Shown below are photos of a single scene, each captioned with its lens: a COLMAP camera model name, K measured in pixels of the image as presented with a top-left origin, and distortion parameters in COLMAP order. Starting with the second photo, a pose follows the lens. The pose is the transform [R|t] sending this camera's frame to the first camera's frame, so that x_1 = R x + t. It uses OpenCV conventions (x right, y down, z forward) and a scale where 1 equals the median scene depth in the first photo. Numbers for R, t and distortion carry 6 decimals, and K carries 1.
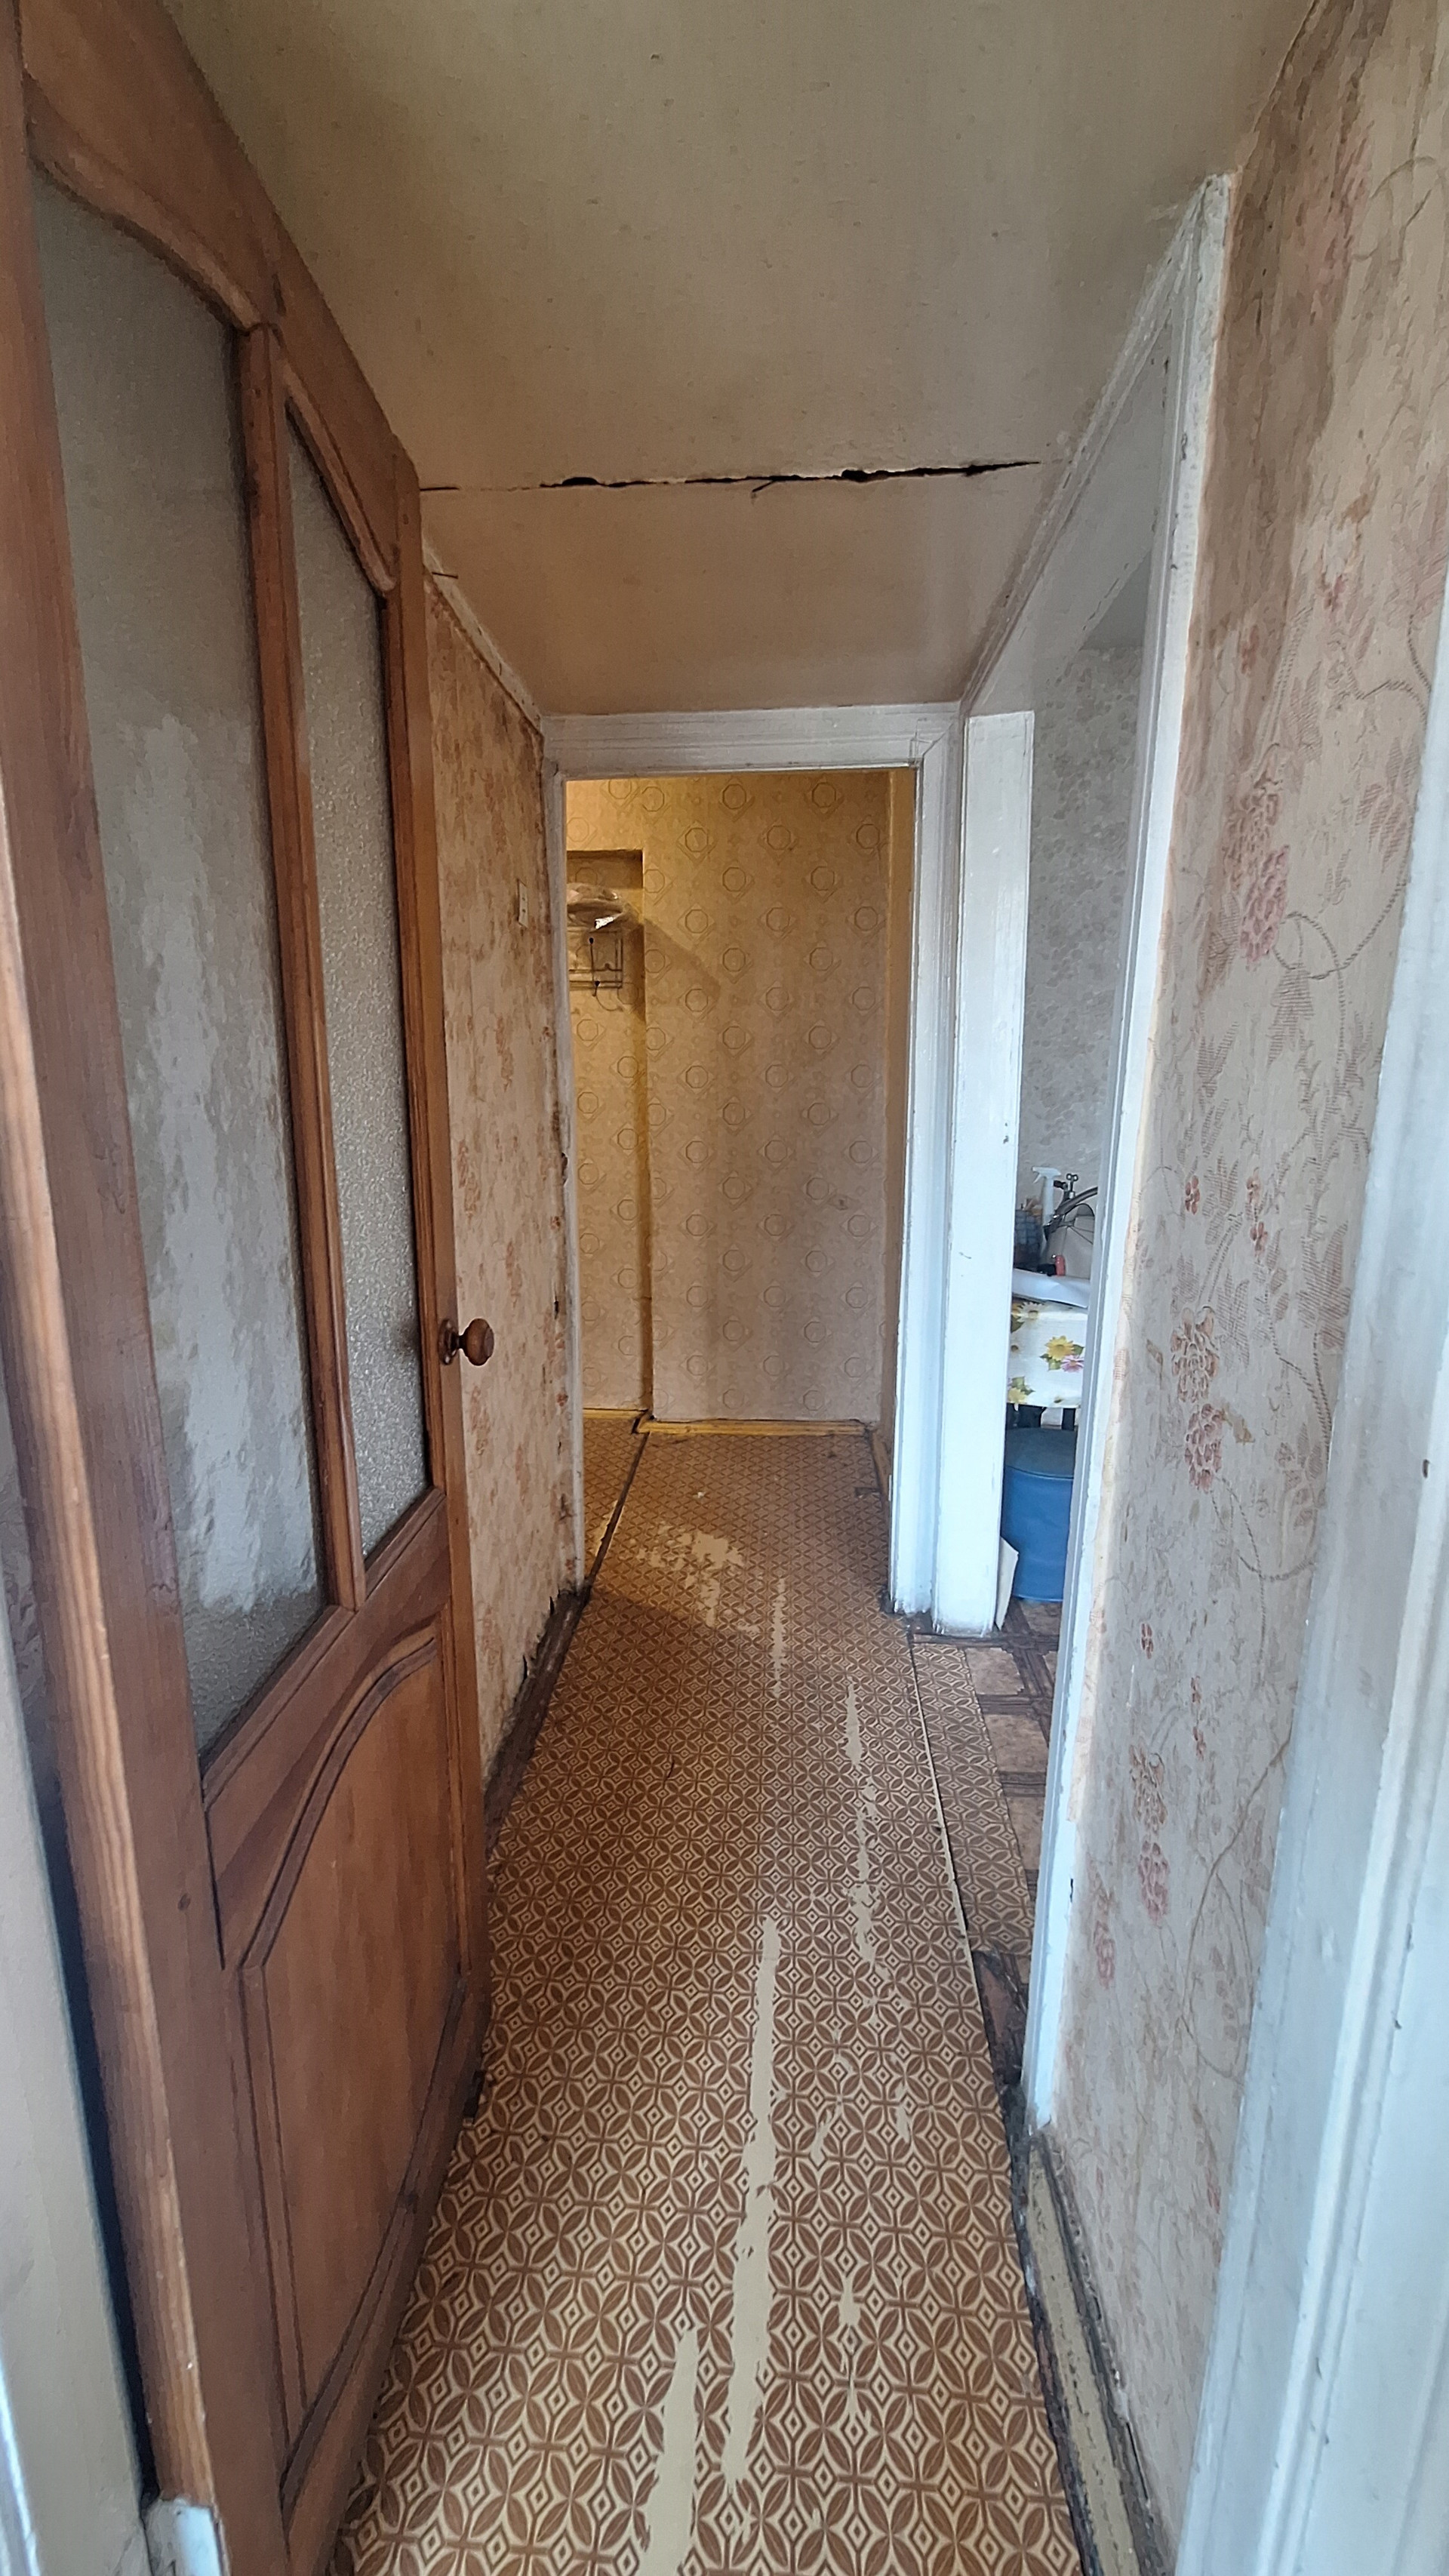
lens RADIAL K [[1031.2, 0, 718.5], [0, 1031.2, 1278.9], [0, 0, 1]] dist [-0.008366, 0.000476]
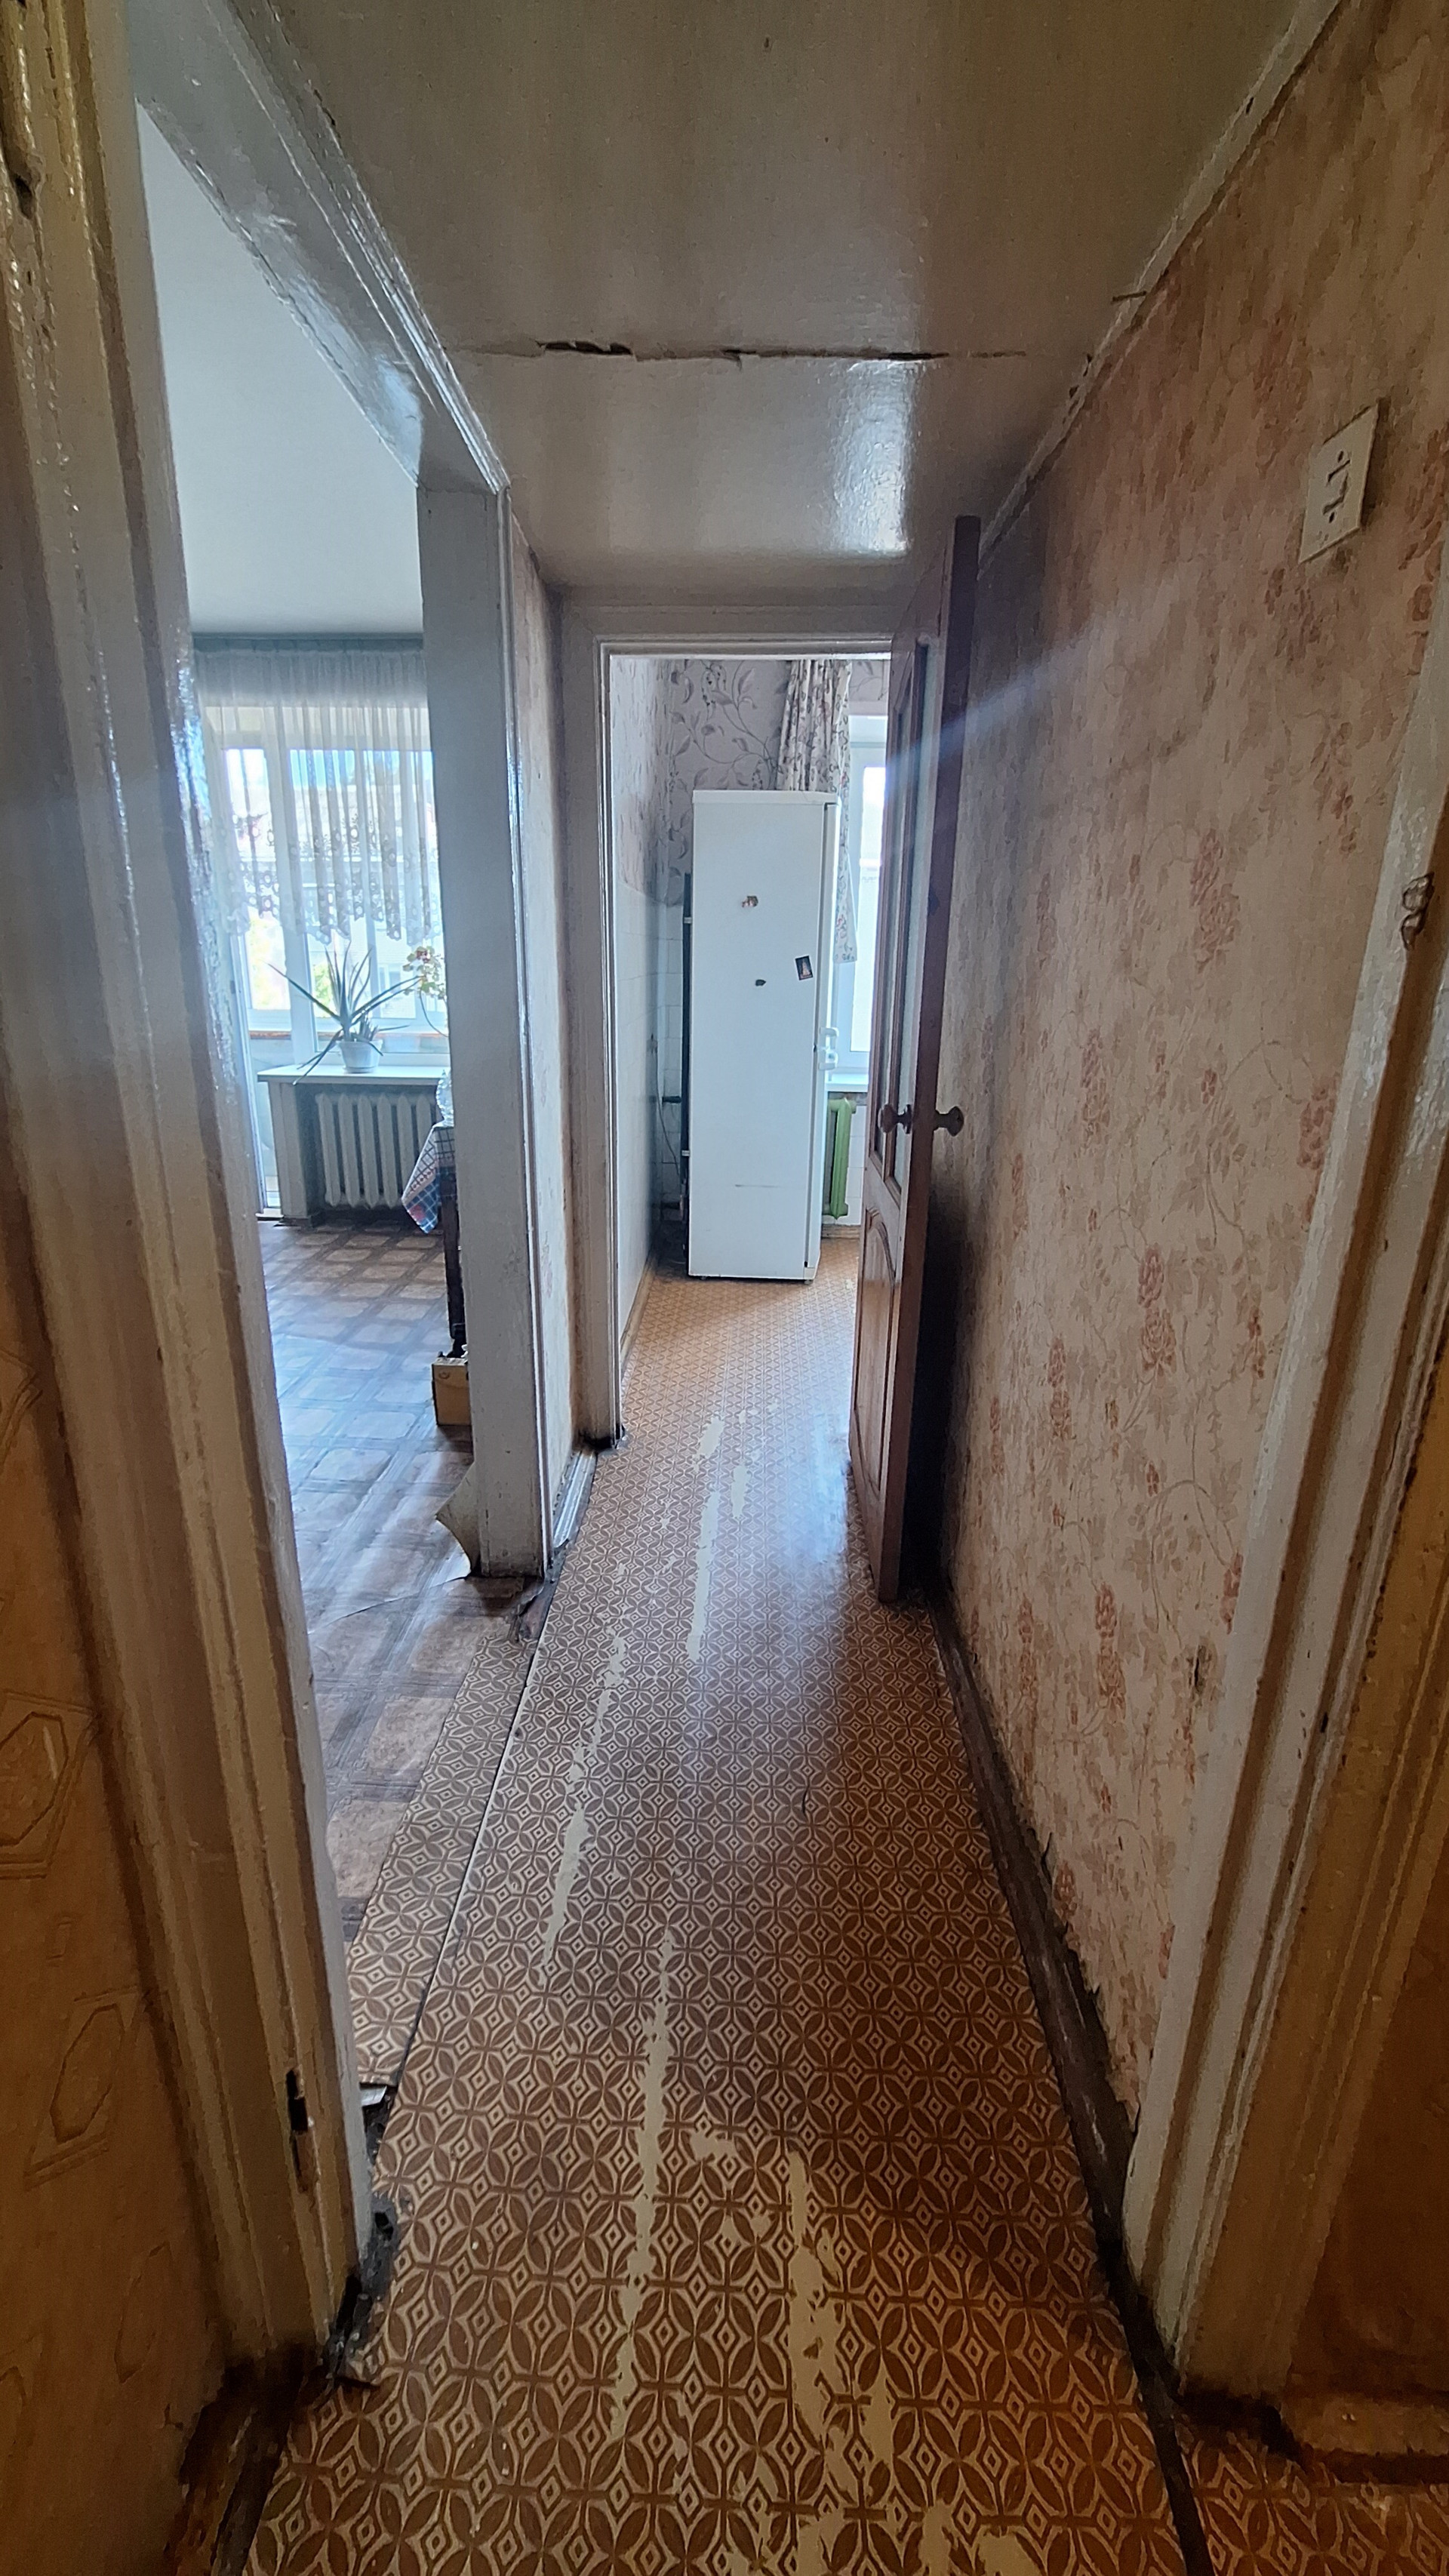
lens RADIAL K [[1031.2, 0, 727.8], [0, 1031.2, 1291.1], [0, 0, 1]] dist [-0.008366, 0.000476]
pose [[-0.998731, -0.007484, -0.049794, 0.069241], [-0.031065, 0.869847, 0.492343, -0.331285], [0.039628, 0.493266, -0.868976, 1.729416]]
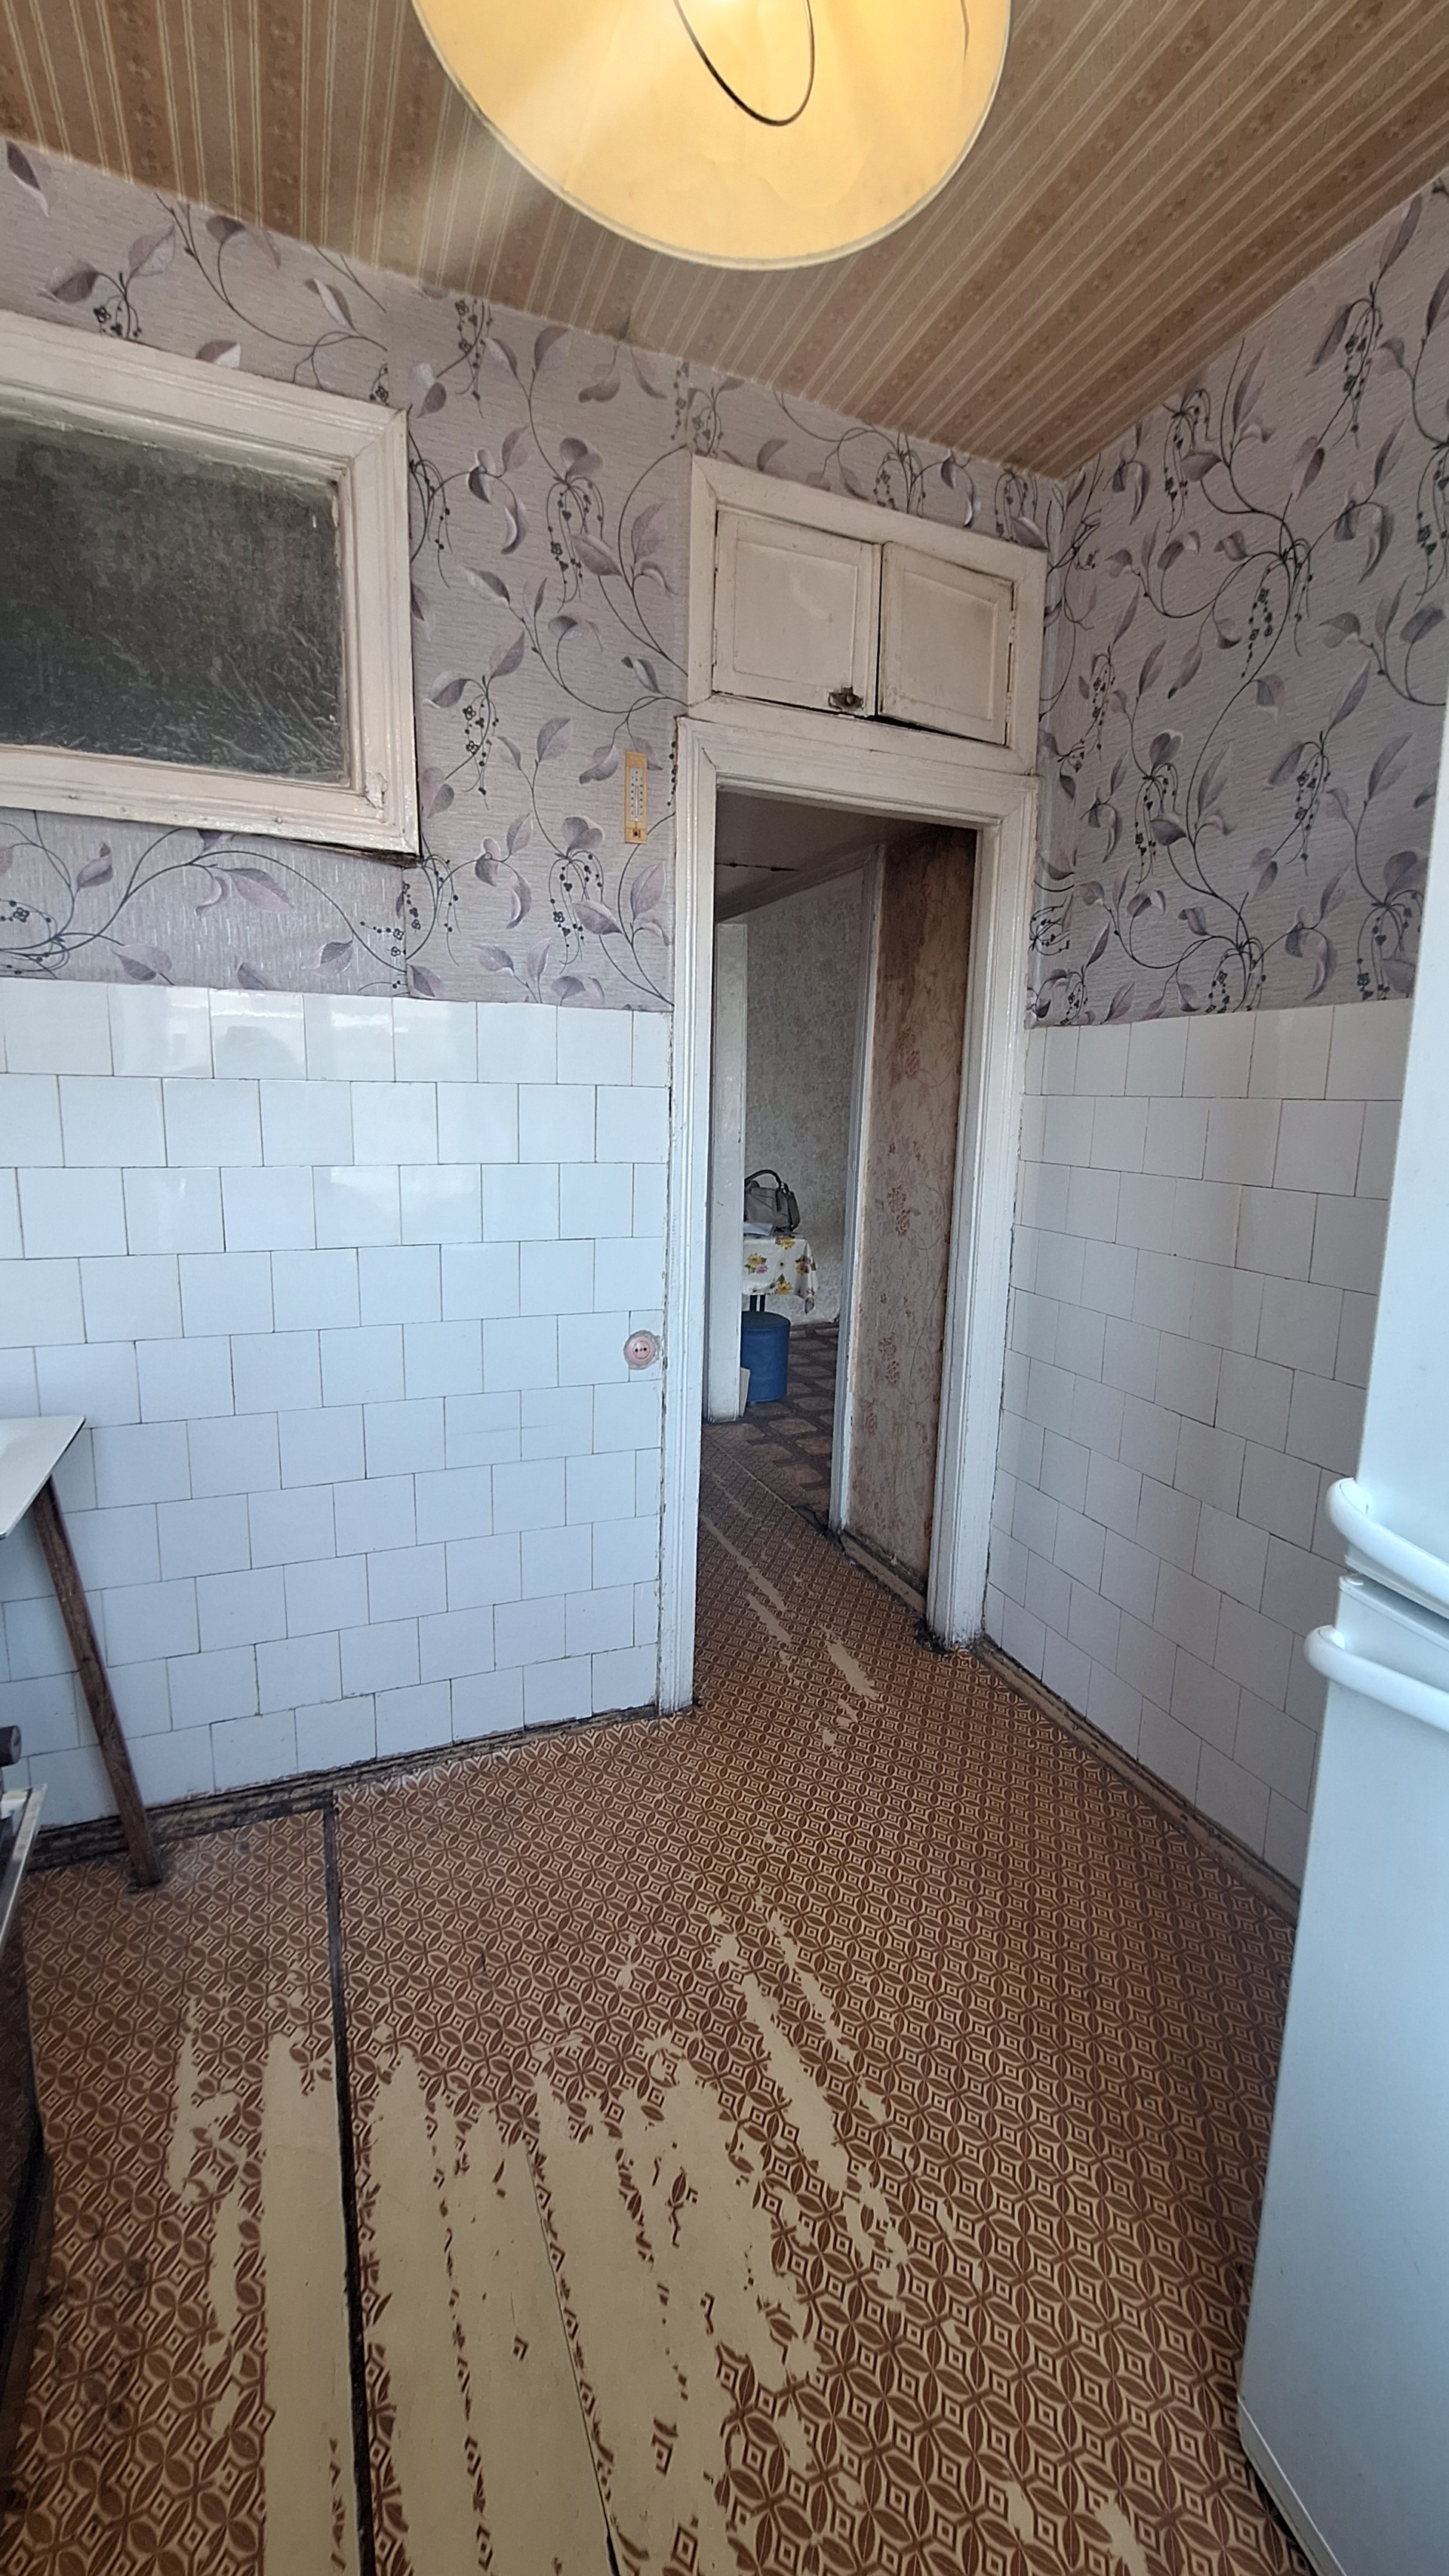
lens RADIAL K [[1031.2, 0, 723.5], [0, 1031.2, 1286.5], [0, 0, 1]] dist [-0.008366, 0.000476]
pose [[0.894650, -0.065066, 0.442005, -0.746668], [0.072759, 0.997349, -0.000453, 0.159476], [-0.440804, 0.032565, 0.897013, -0.838990]]
